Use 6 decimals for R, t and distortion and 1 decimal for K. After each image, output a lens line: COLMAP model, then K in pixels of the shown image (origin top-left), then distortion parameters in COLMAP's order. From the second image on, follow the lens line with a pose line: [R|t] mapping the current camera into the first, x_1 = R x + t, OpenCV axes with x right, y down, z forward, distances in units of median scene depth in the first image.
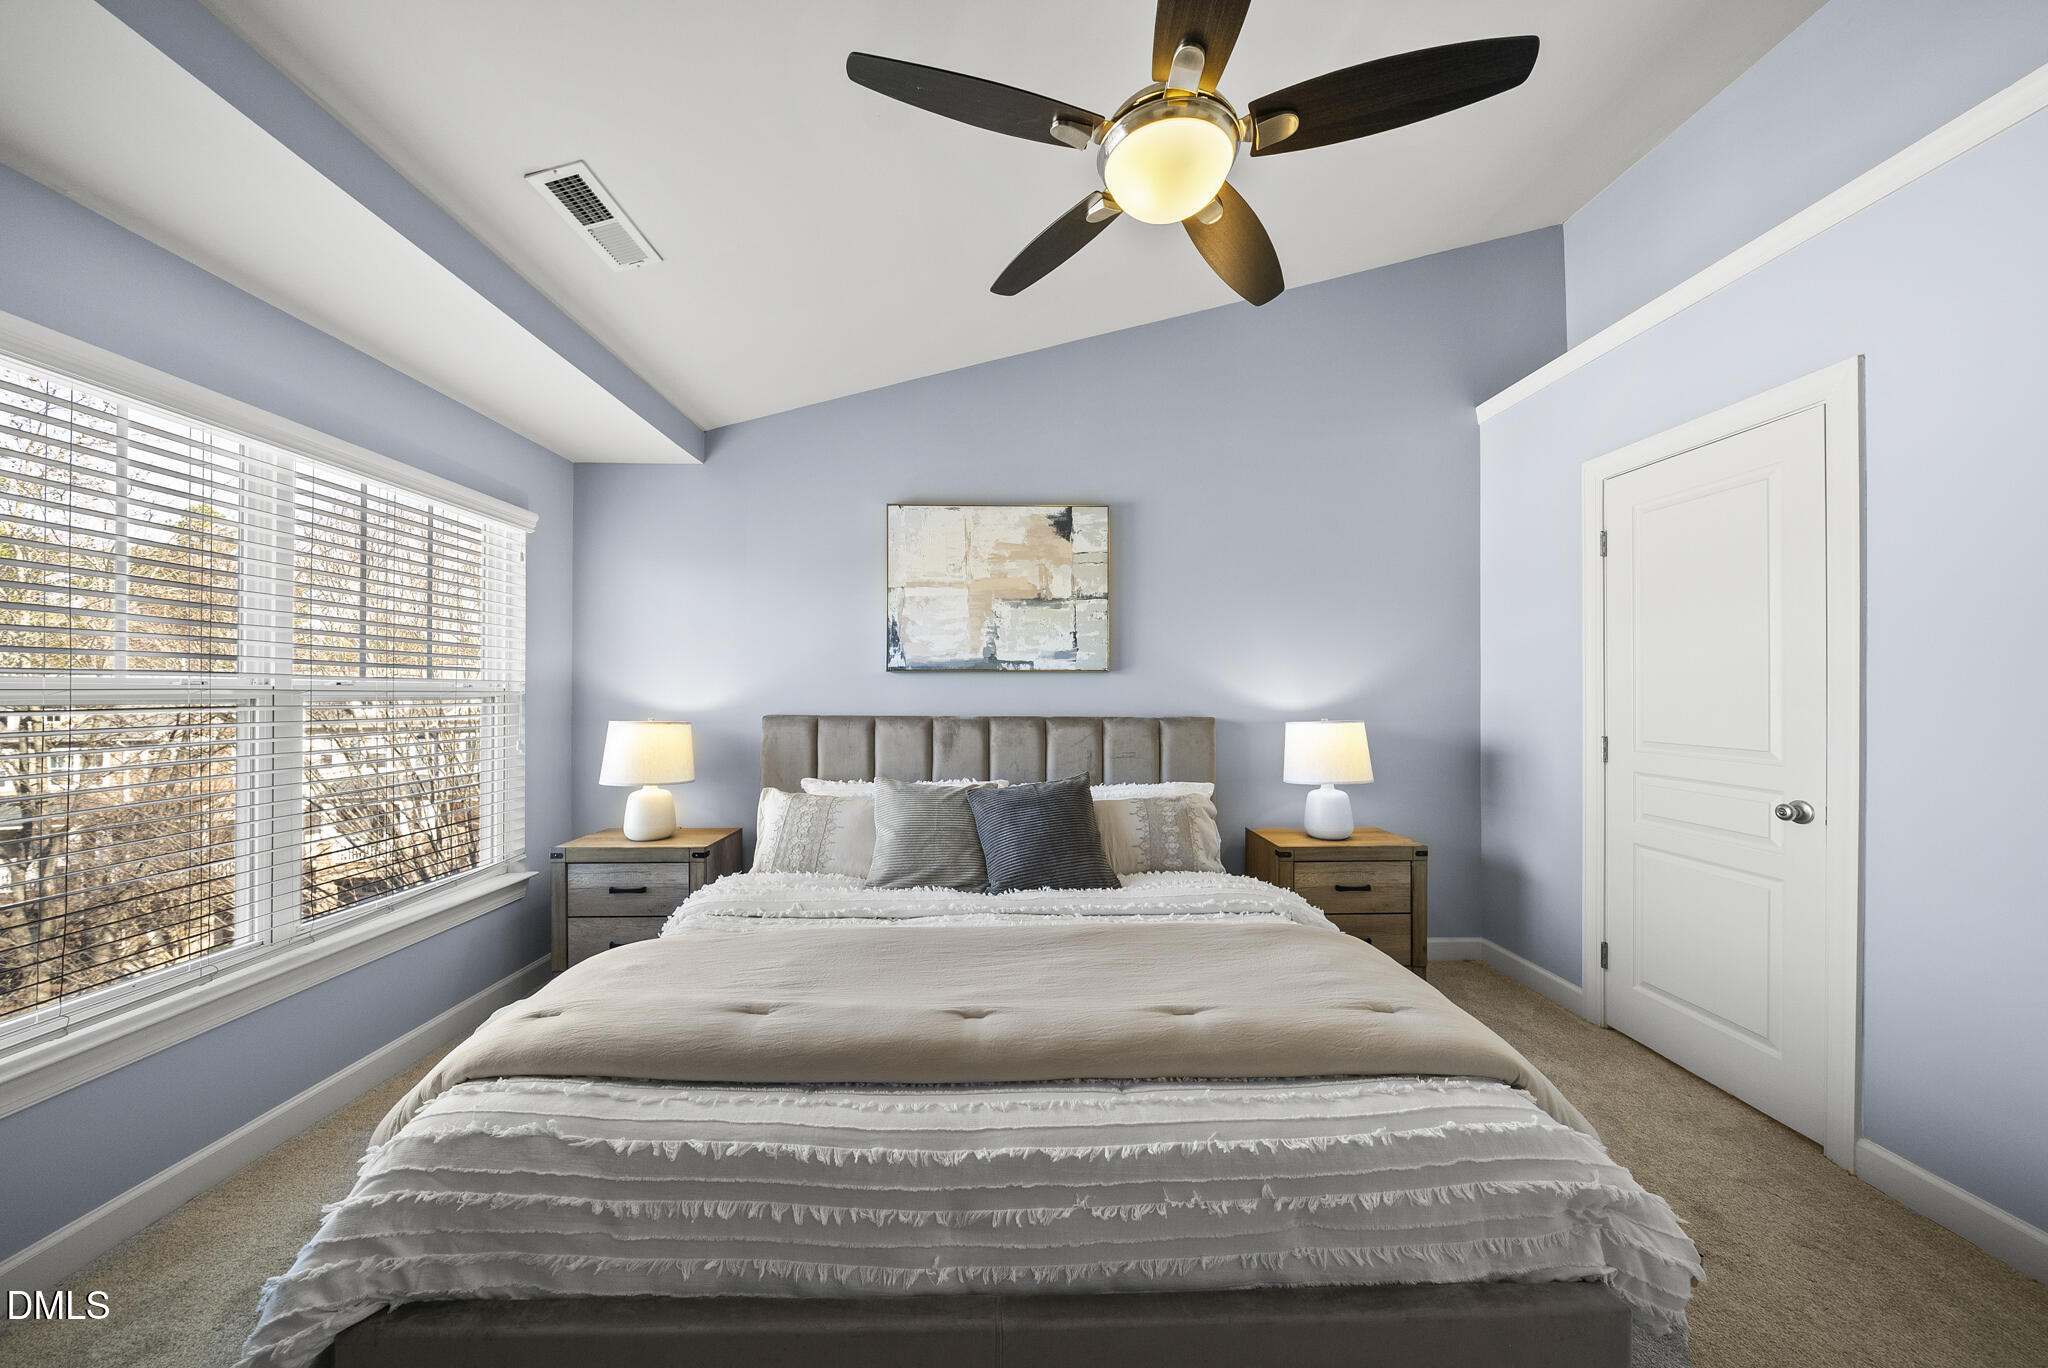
lens RADIAL K [[701.6, 0, 1022.4], [0, 701.6, 686.5], [0, 0, 1]] dist [-0.009228, 0.000214]
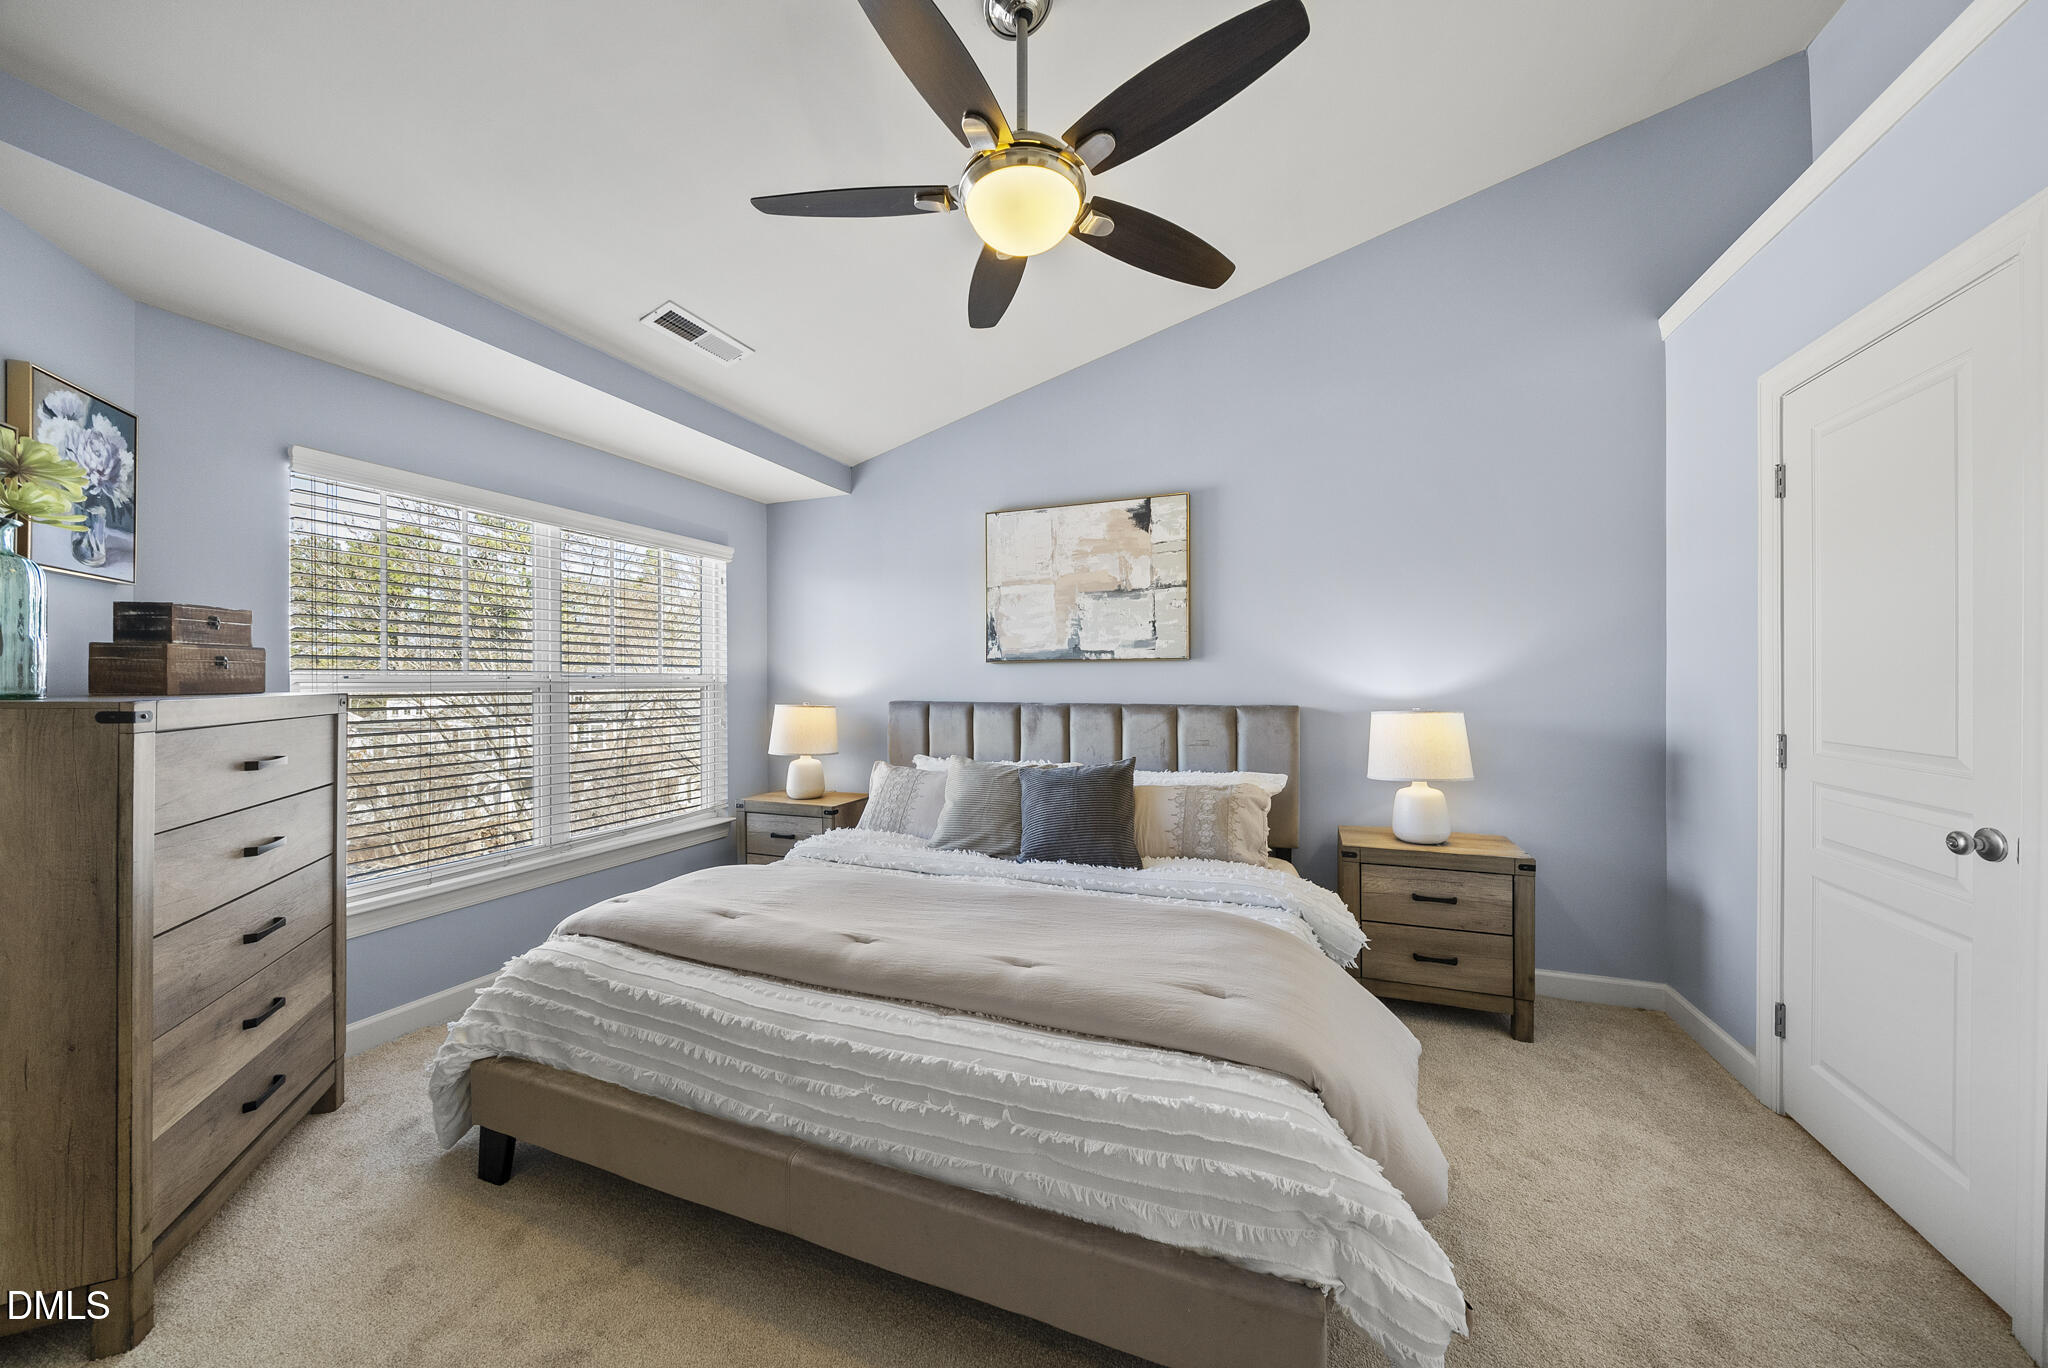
lens RADIAL K [[701.6, 0, 1021.2], [0, 701.6, 681.2], [0, 0, 1]] dist [-0.009228, 0.000214]
pose [[0.922998, -0.005190, -0.384770, 0.417273], [0.008467, 0.999941, 0.006825, 0.001735], [0.384712, -0.009557, 0.922987, -0.021708]]
